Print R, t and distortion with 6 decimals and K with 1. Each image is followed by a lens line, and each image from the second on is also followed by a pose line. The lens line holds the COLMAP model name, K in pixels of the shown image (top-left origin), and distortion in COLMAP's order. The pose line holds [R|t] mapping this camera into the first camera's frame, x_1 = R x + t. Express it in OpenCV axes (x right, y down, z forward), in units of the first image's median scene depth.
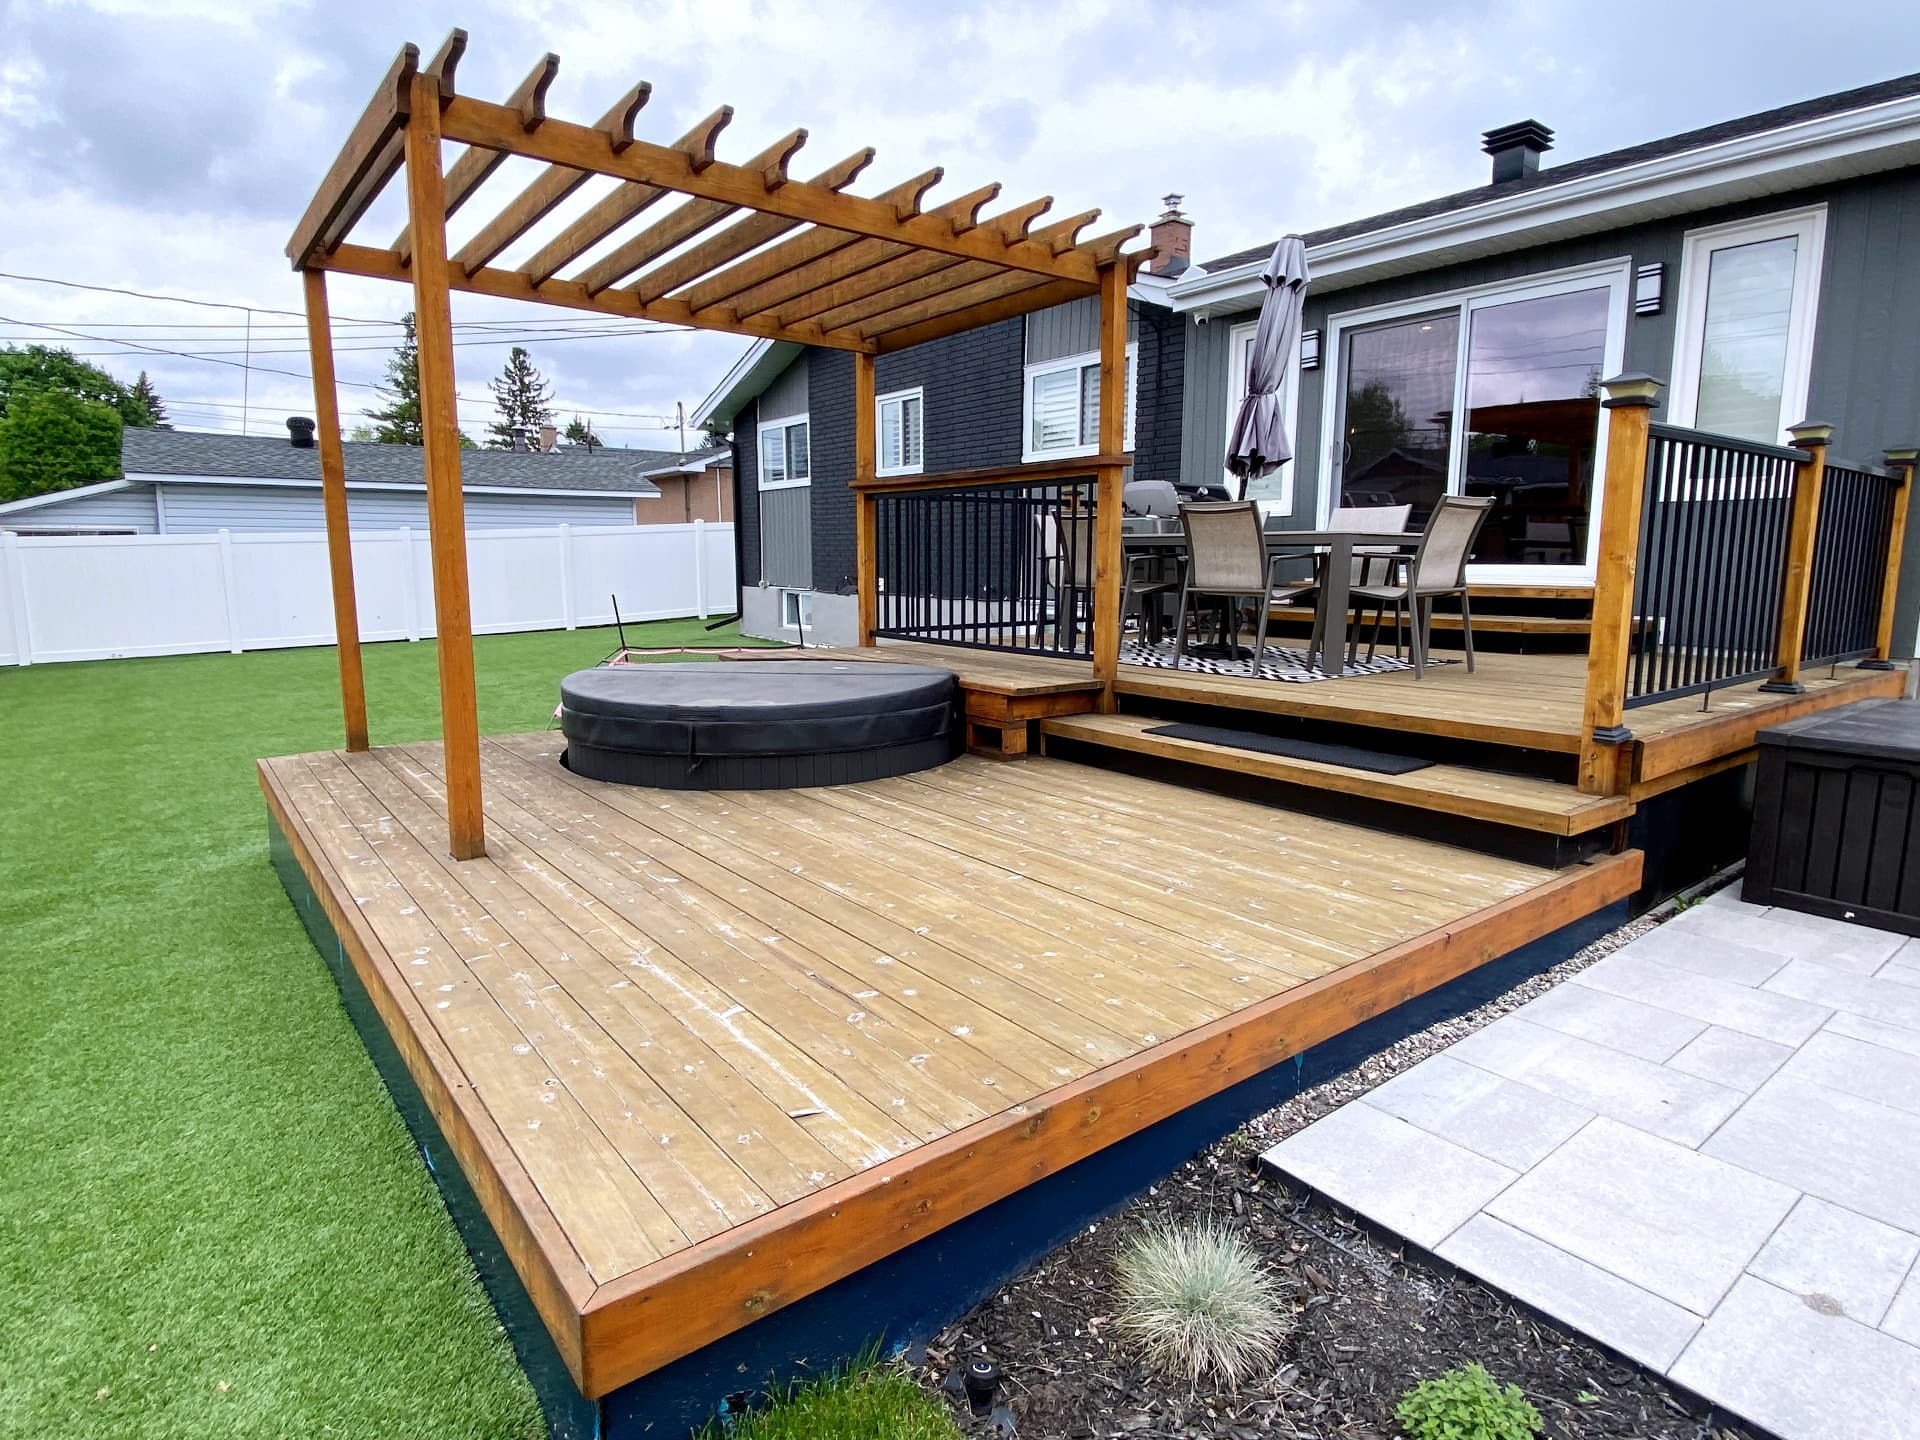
lens RADIAL K [[1044.9, 0, 956.5], [0, 1044.9, 715.3], [0, 0, 1]] dist [0.026118, -0.025347]
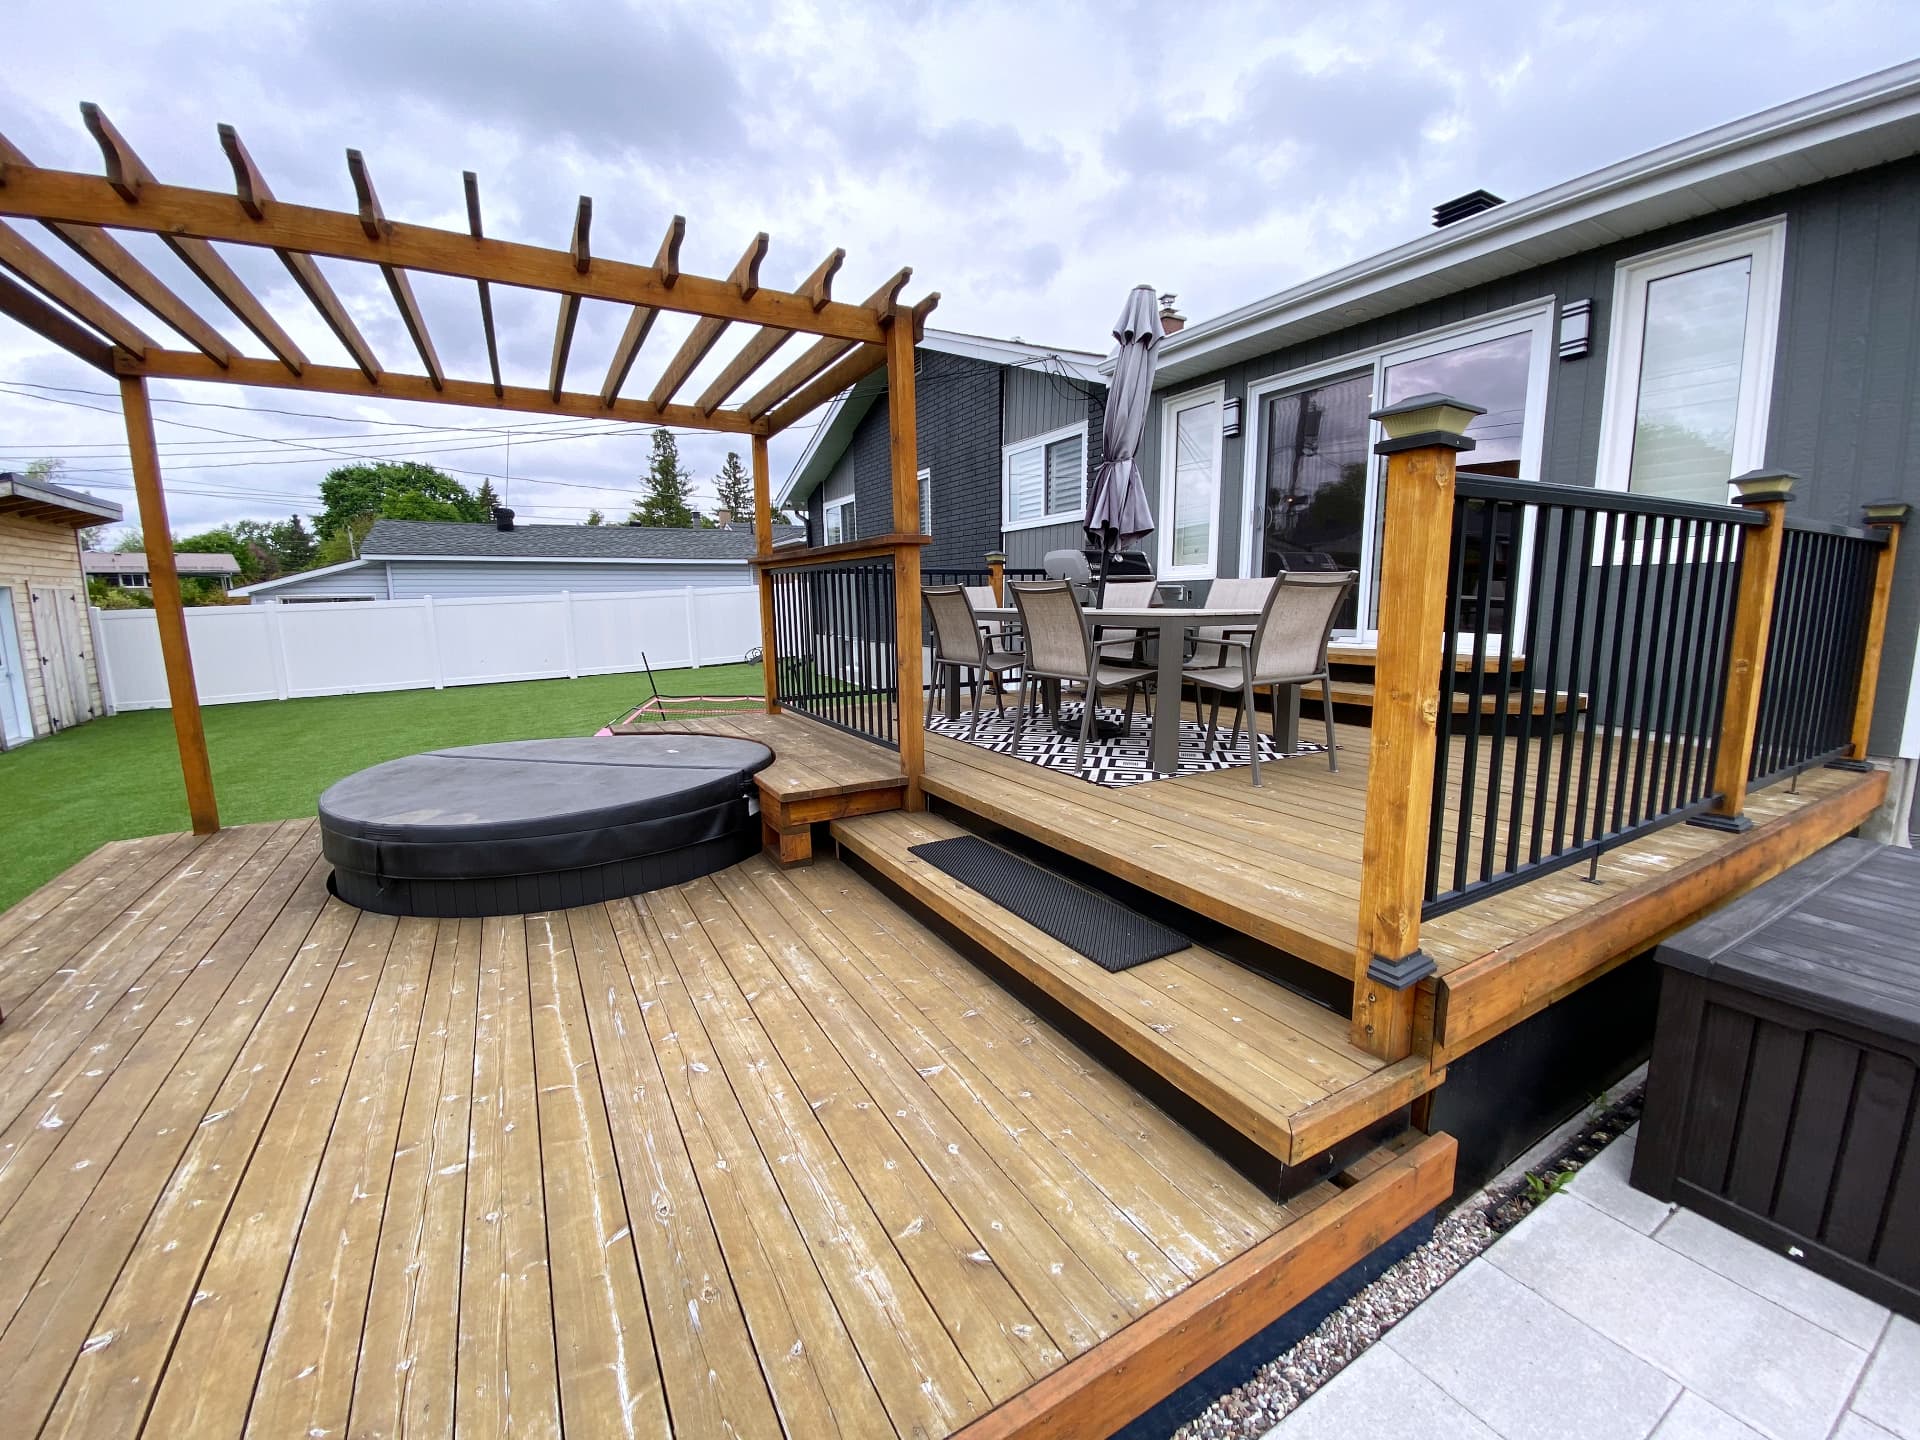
lens RADIAL K [[782.0, 0, 952.4], [0, 782.0, 724.4], [0, 0, 1]] dist [0.022241, -0.021114]
pose [[0.991230, 0.007553, -0.131935, 0.267265], [-0.006369, 0.999936, 0.009391, -0.085220], [0.131997, -0.008469, 0.991214, 0.315901]]
